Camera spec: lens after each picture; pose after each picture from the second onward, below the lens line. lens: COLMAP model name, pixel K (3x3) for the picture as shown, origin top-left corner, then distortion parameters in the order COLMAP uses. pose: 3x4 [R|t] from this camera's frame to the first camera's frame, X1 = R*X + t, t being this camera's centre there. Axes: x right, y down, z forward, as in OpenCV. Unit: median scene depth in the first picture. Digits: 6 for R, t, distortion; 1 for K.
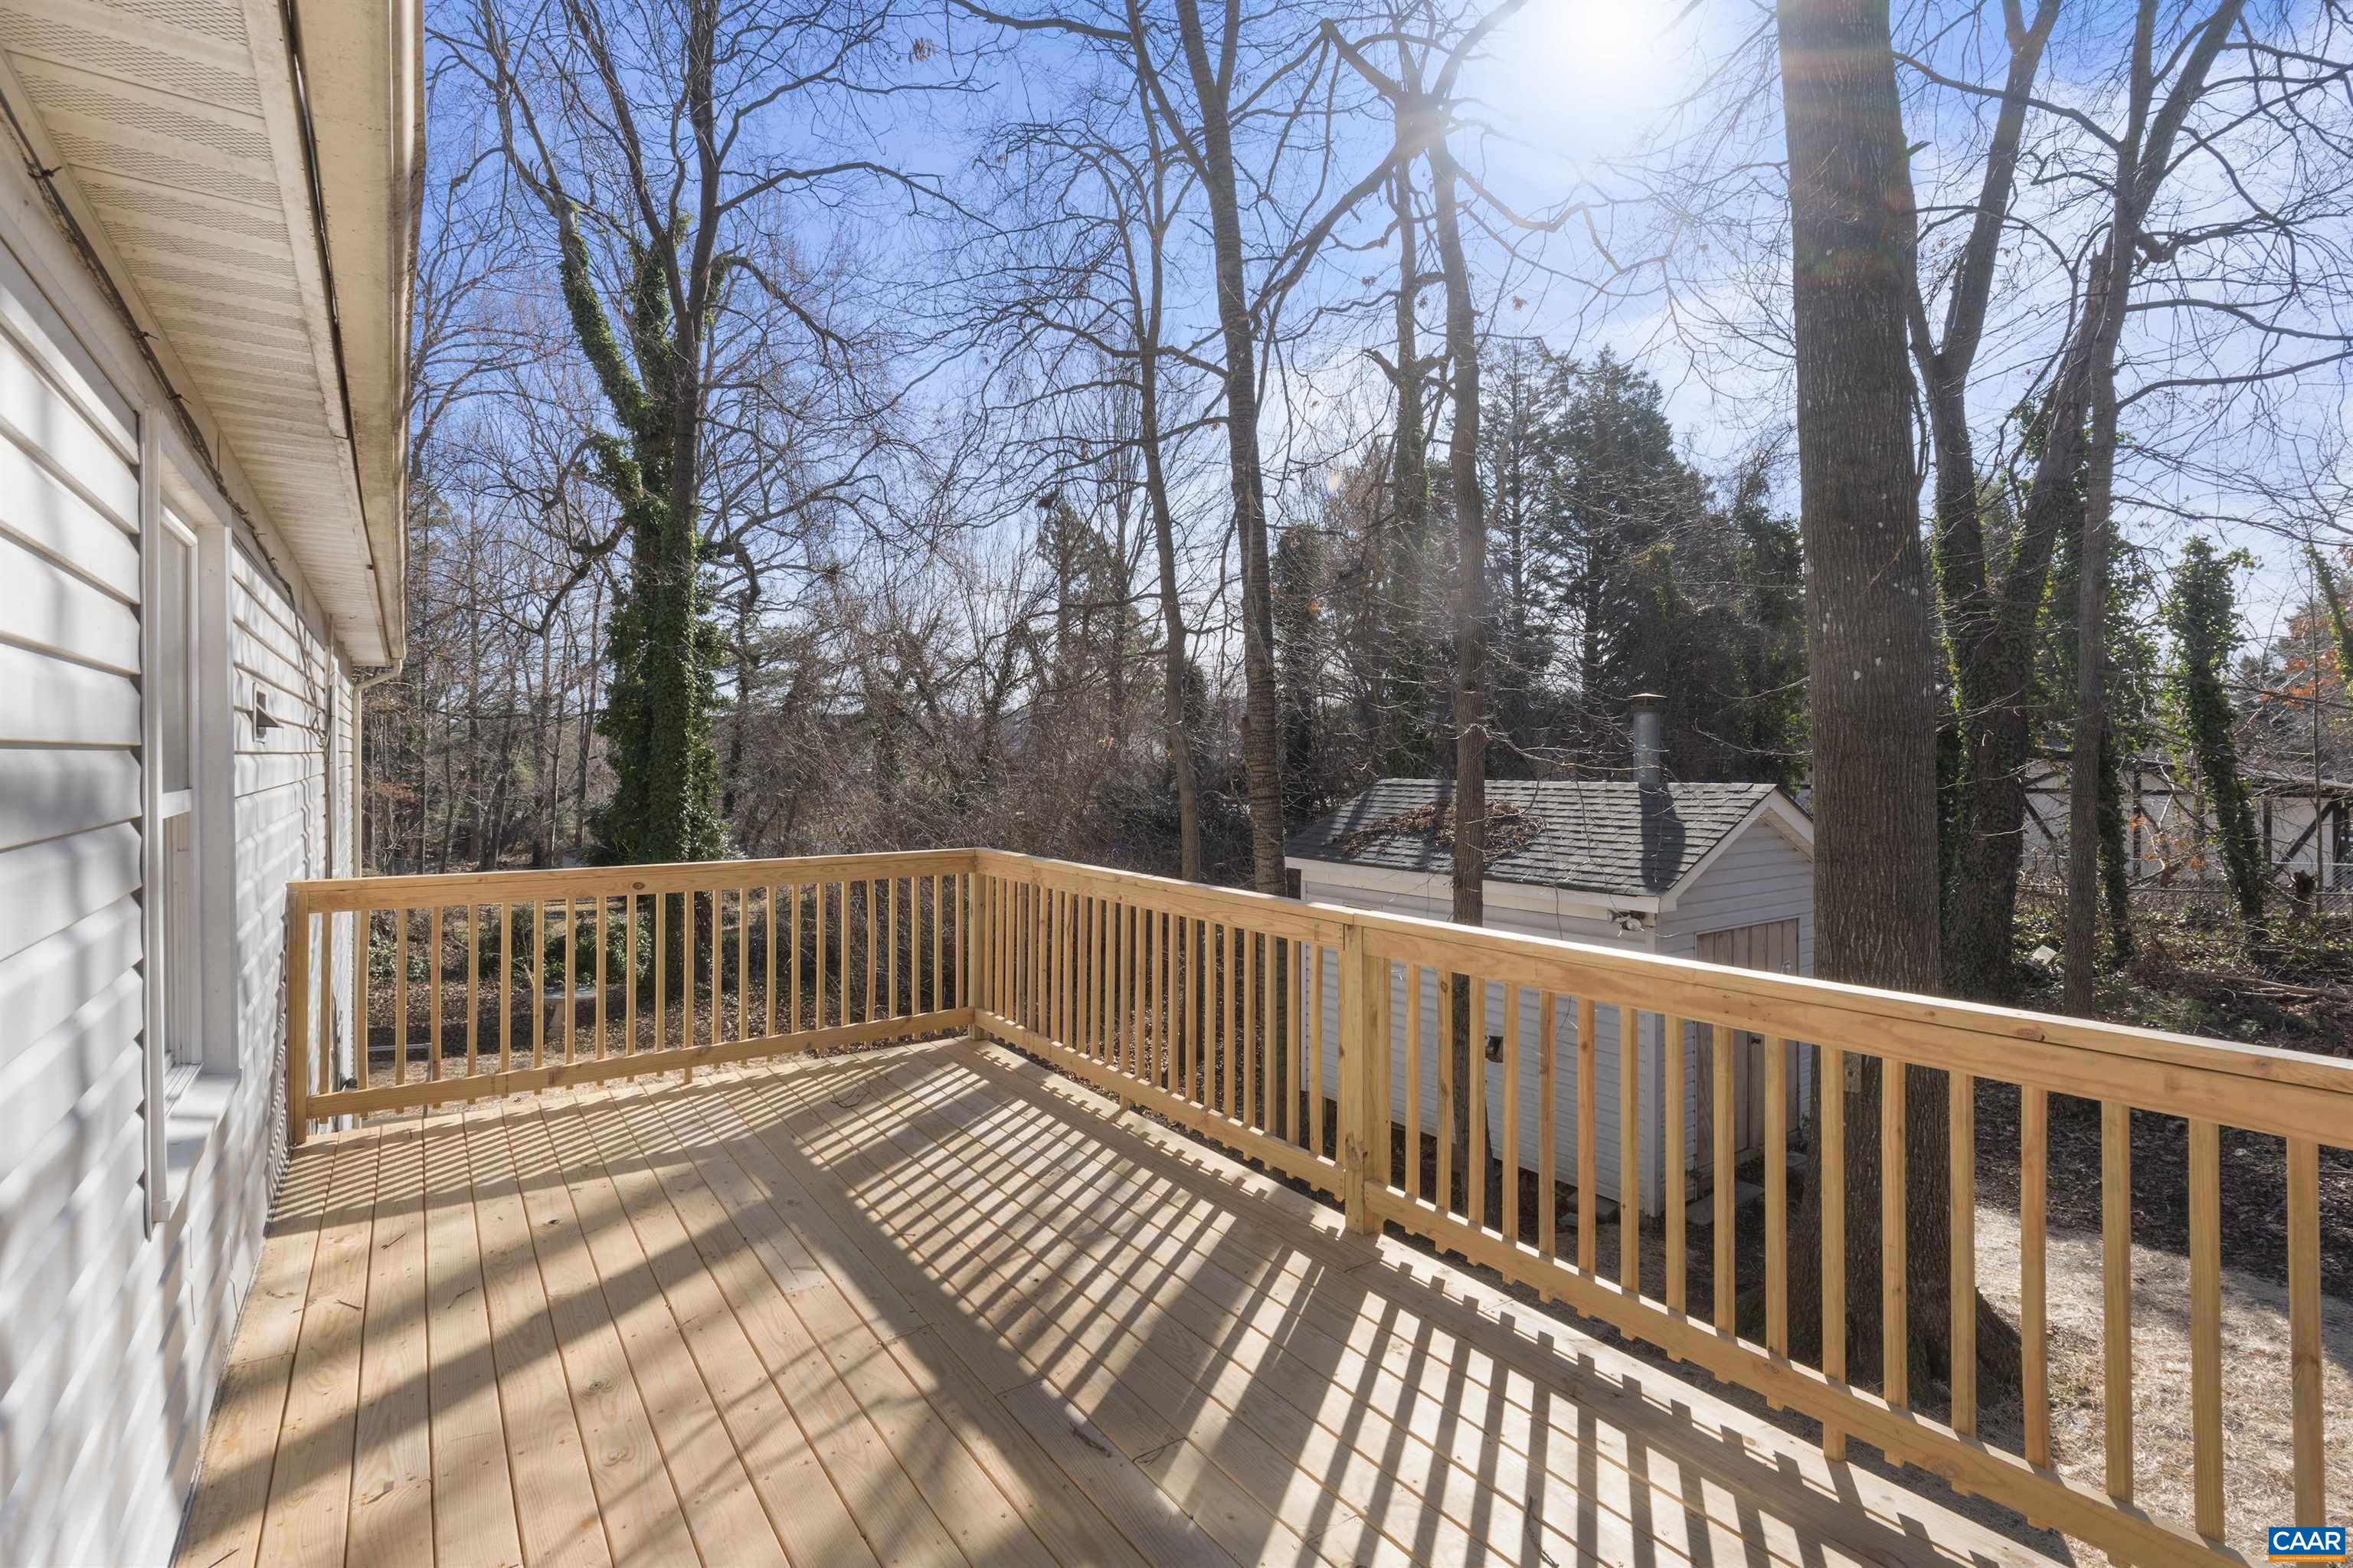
lens RADIAL K [[1120.5, 0, 1181.4], [0, 1120.5, 761.9], [0, 0, 1]] dist [-0.002668, -0.000265]
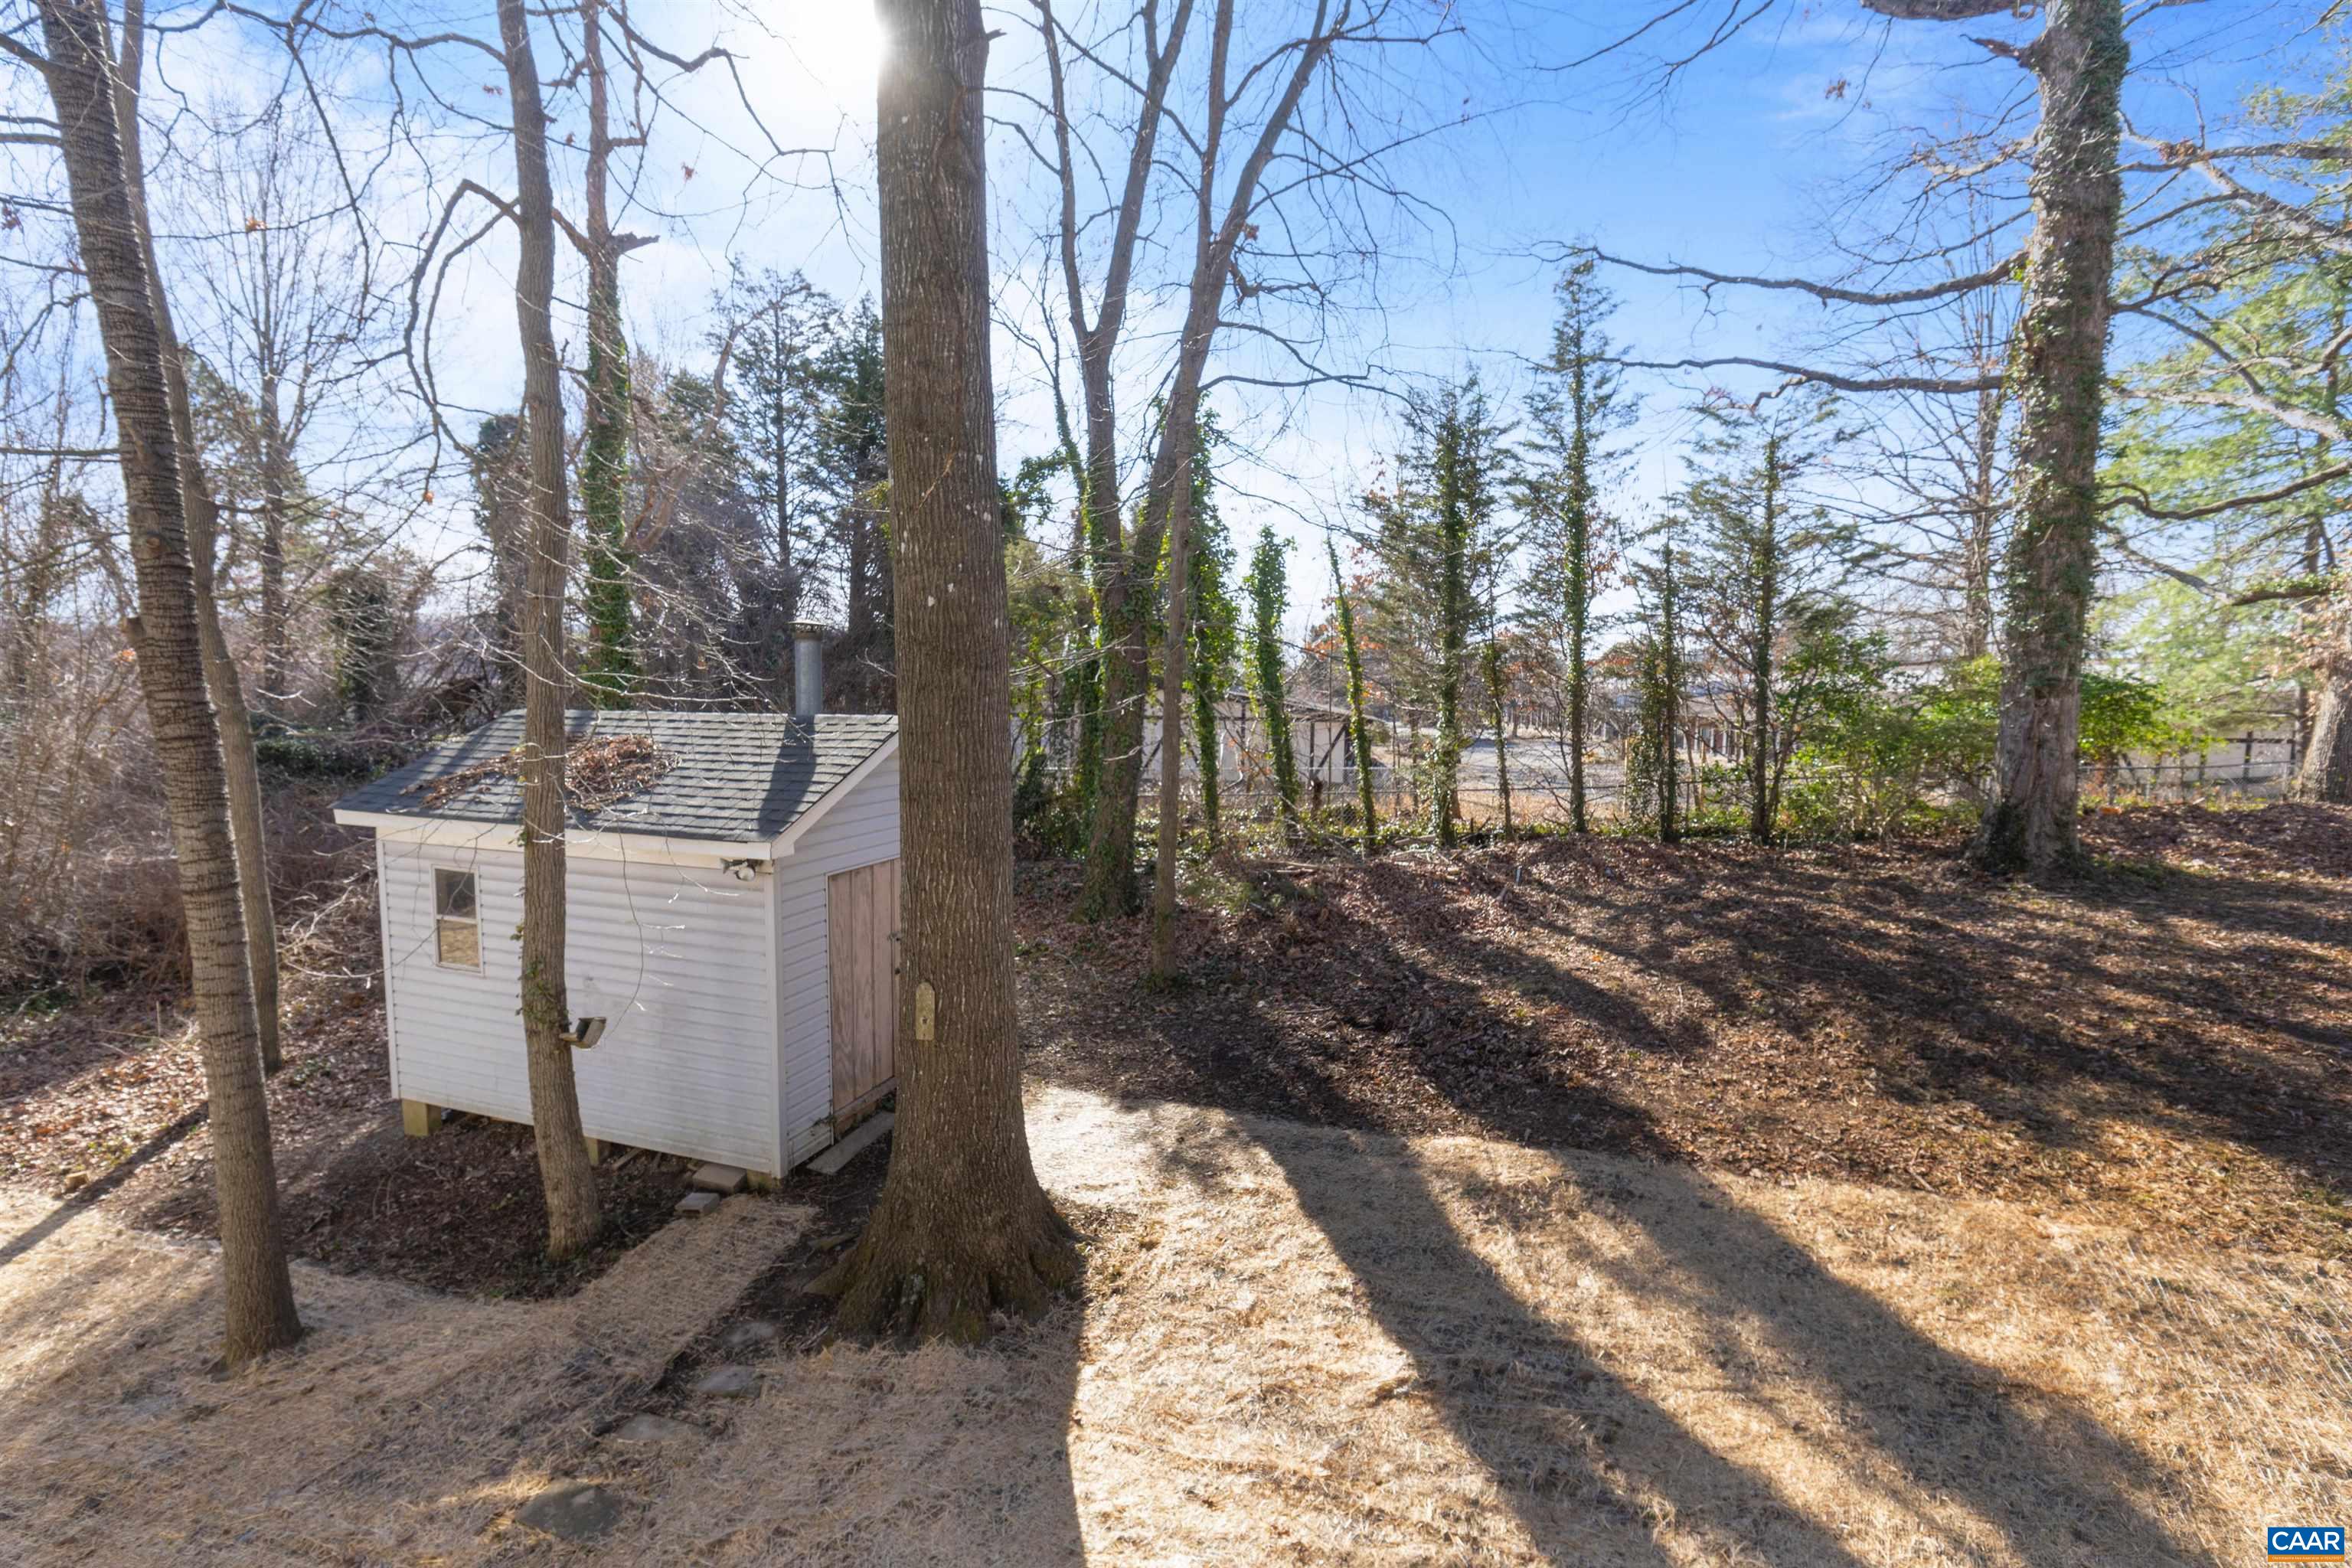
lens RADIAL K [[1030.0, 0, 1170.5], [0, 1030.0, 790.2], [0, 0, 1]] dist [-0.005416, 0.000782]
pose [[0.810207, -0.043542, 0.584525, 0.104449], [-0.012721, 0.995696, 0.091803, -0.000937], [-0.586006, -0.081815, 0.806166, 0.072885]]
